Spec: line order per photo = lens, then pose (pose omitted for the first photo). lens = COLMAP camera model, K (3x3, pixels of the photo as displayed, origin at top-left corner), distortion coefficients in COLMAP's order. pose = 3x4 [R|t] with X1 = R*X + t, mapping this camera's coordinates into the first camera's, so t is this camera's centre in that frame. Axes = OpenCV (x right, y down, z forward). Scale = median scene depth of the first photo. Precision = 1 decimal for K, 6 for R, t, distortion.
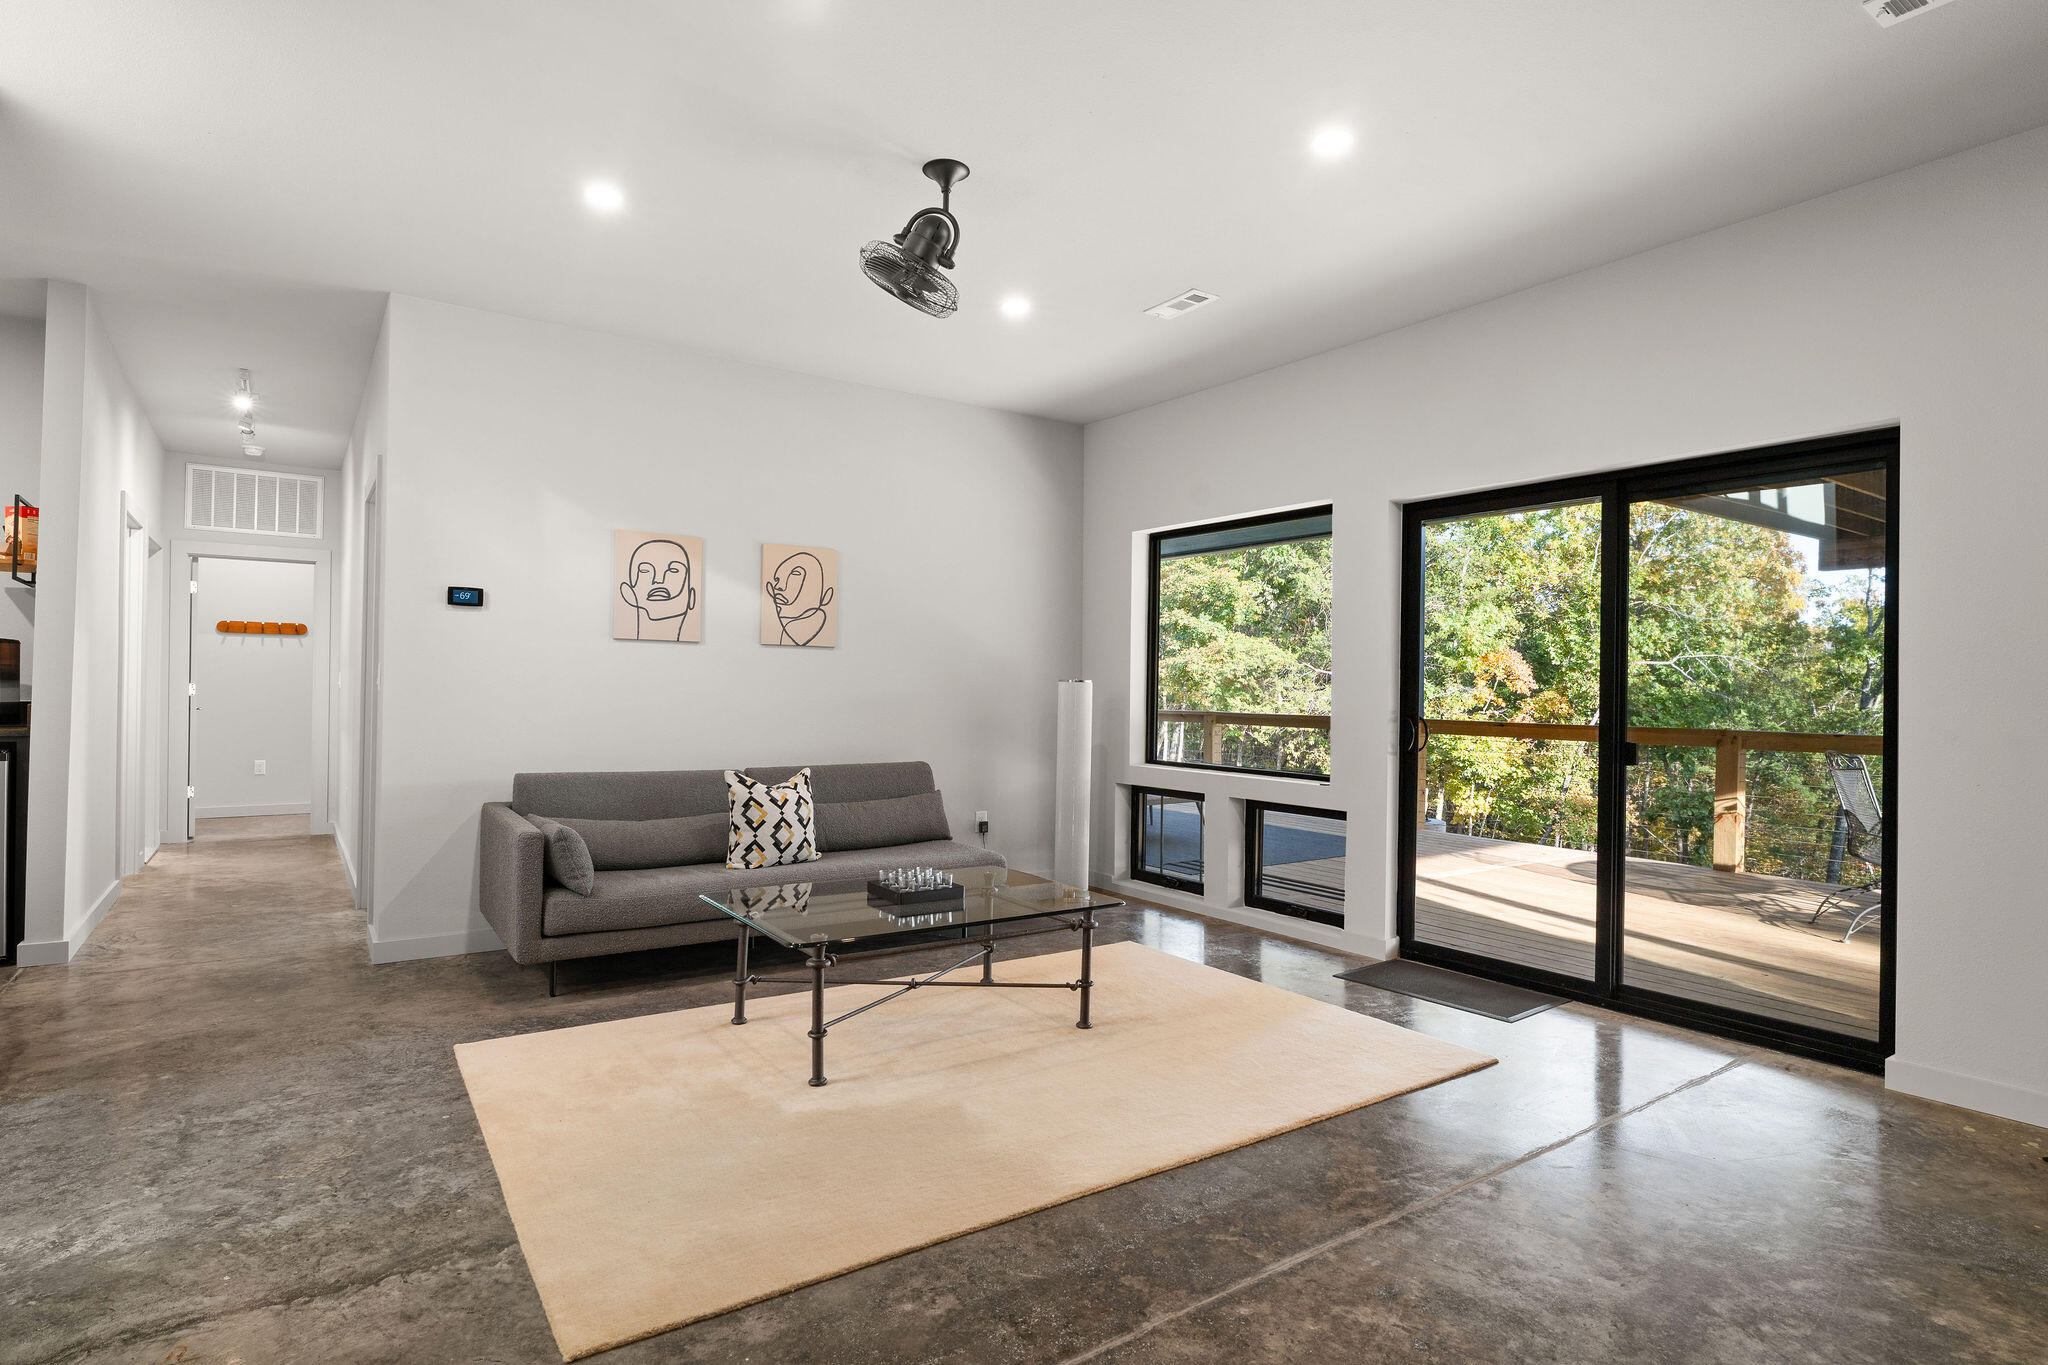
lens RADIAL K [[1061.6, 0, 1023.7], [0, 1061.6, 683.7], [0, 0, 1]] dist [-0.013247, 0.000582]
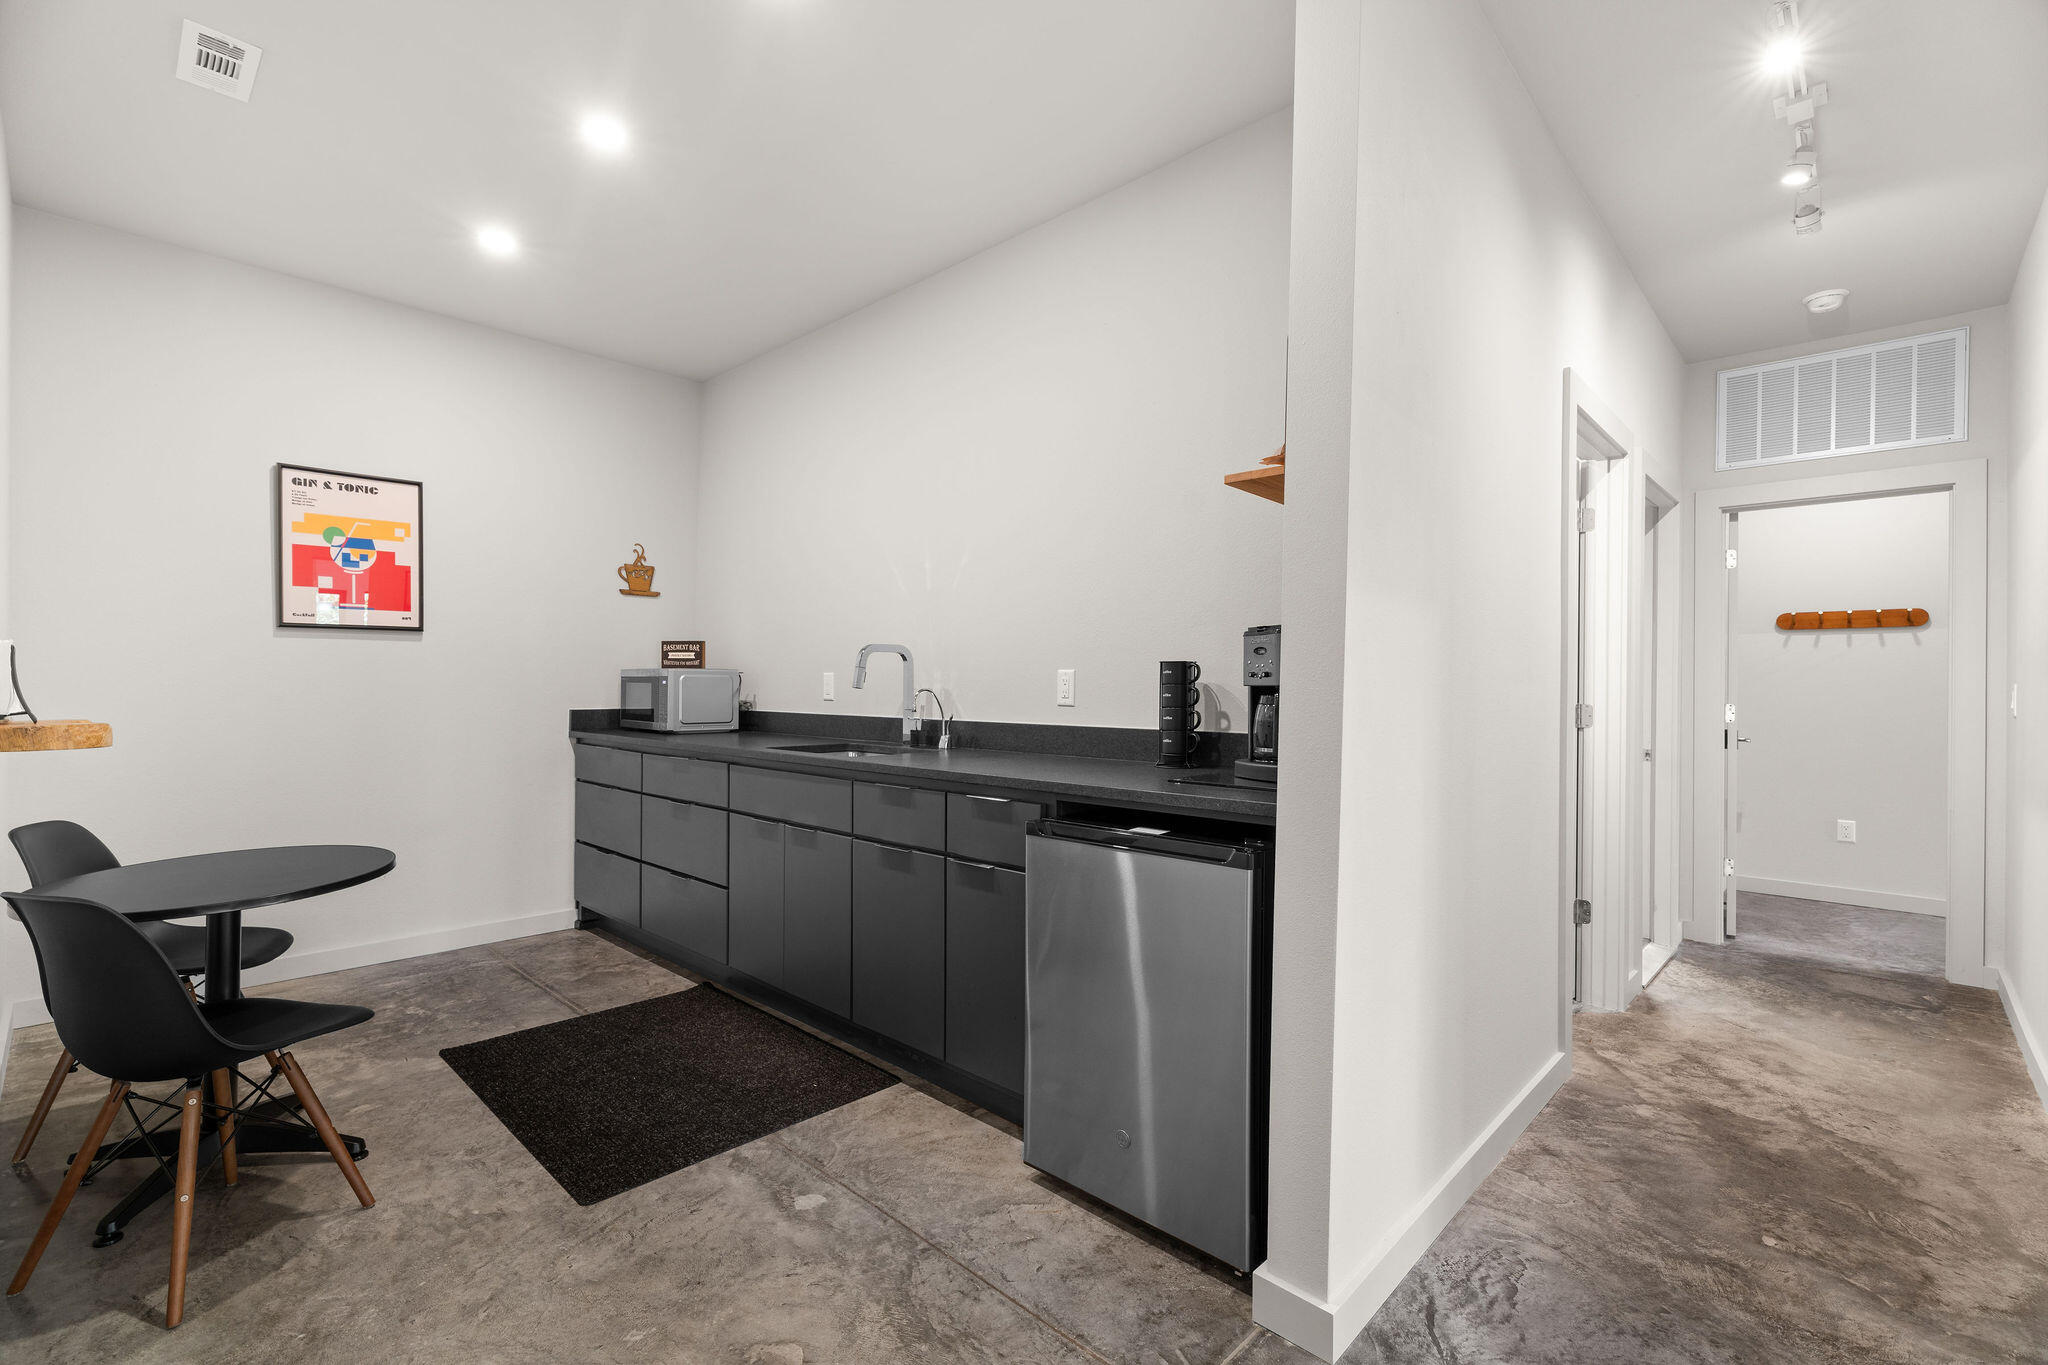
lens RADIAL K [[910.9, 0, 1021.7], [0, 910.9, 688.3], [0, 0, 1]] dist [-0.000737, -0.000240]
pose [[0.201762, -0.011252, -0.979370, -0.969843], [-0.002796, 0.999923, -0.012064, -0.007246], [0.979431, 0.005172, 0.201715, 1.362677]]
